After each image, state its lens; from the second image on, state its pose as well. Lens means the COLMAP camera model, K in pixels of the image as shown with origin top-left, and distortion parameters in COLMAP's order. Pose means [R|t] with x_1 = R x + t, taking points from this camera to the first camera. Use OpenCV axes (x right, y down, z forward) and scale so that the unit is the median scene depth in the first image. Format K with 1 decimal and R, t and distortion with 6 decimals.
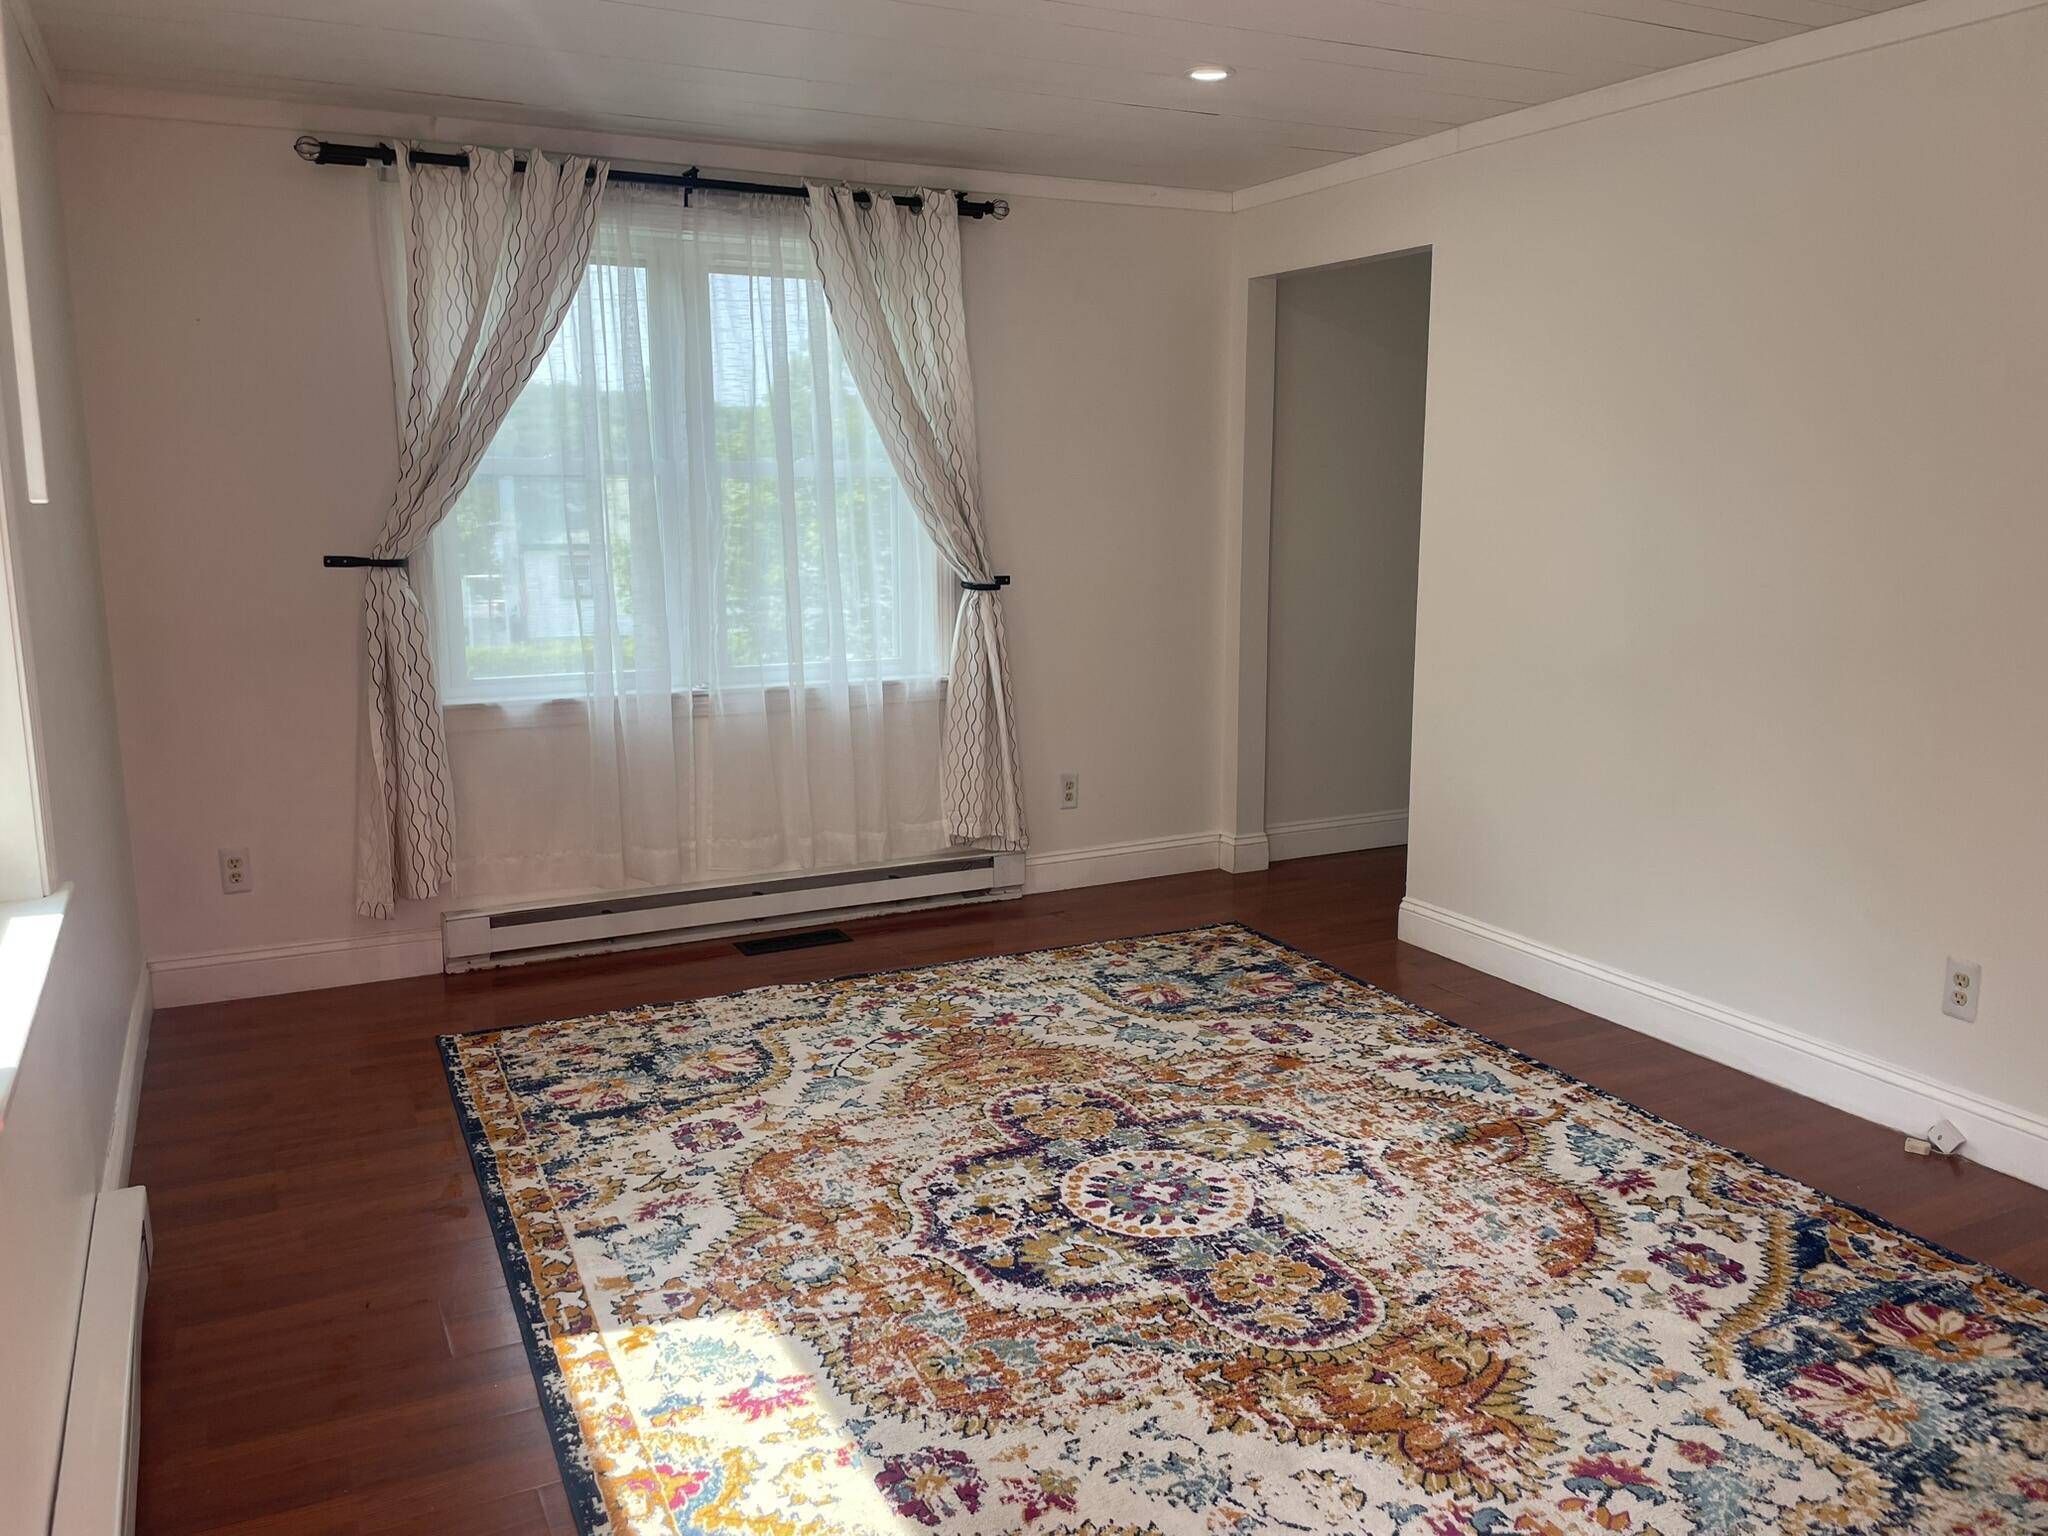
lens RADIAL K [[1576.2, 0, 1024.0], [0, 1576.2, 768.0], [0, 0, 1]] dist [0.057563, -0.107312]
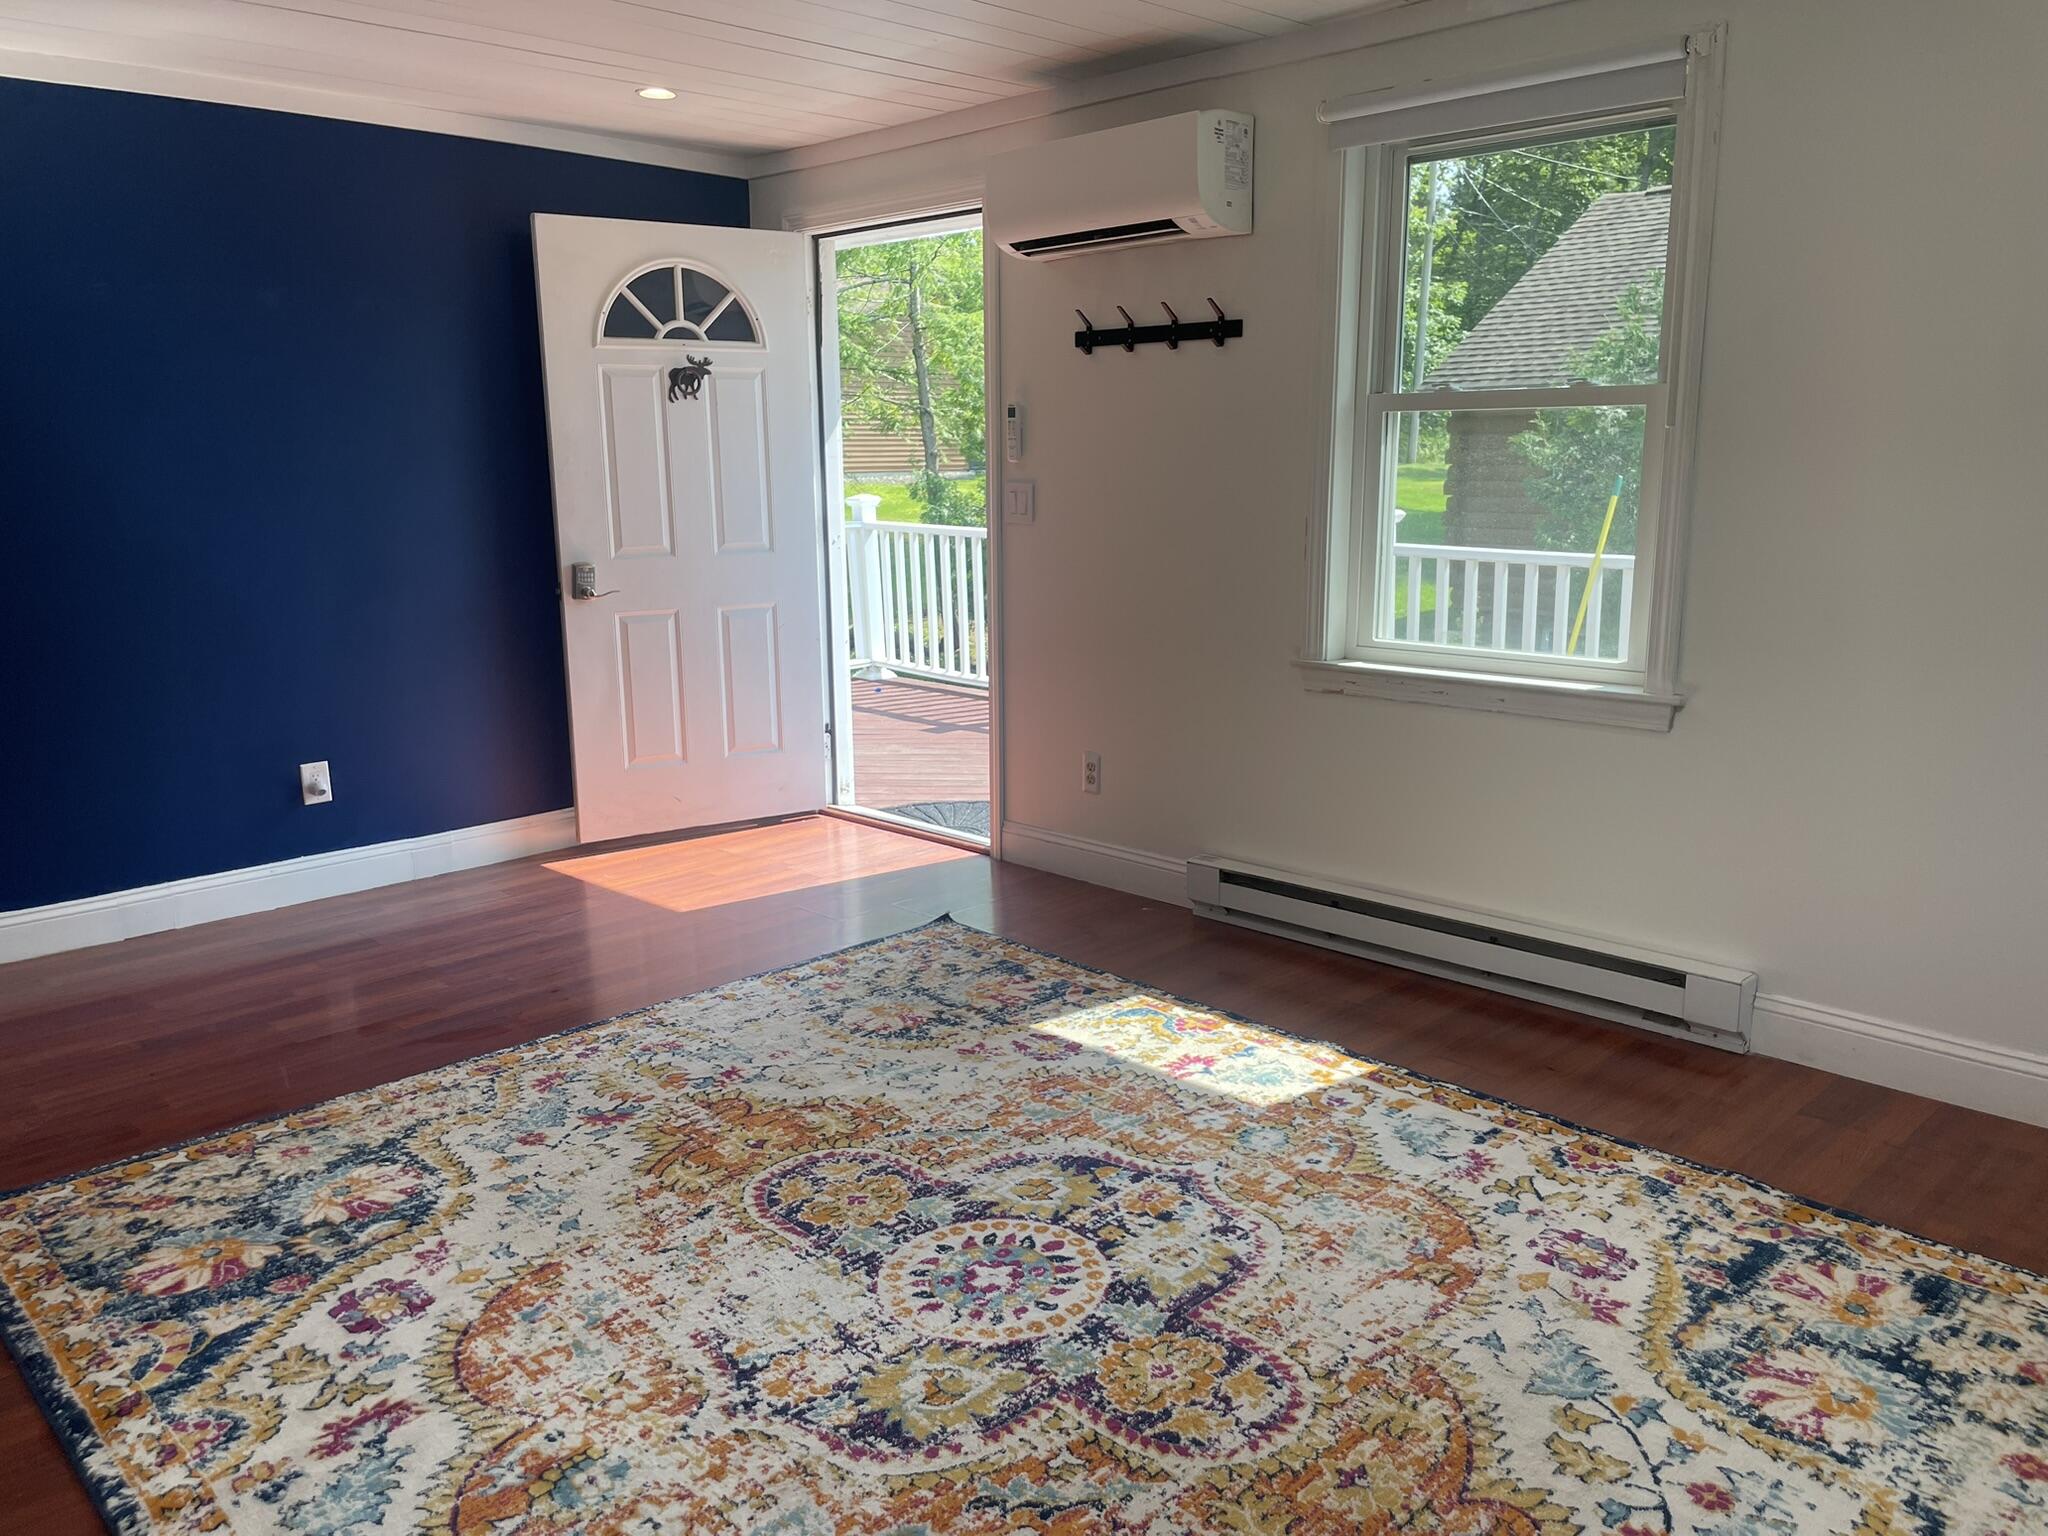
lens RADIAL K [[1550.5, 0, 1038.8], [0, 1550.5, 760.3], [0, 0, 1]] dist [0.087072, -0.125043]
pose [[-0.951597, 0.074572, -0.298164, 0.293153], [-0.040311, 0.931456, 0.361614, -0.289977], [0.304693, 0.356130, -0.883365, 1.675615]]
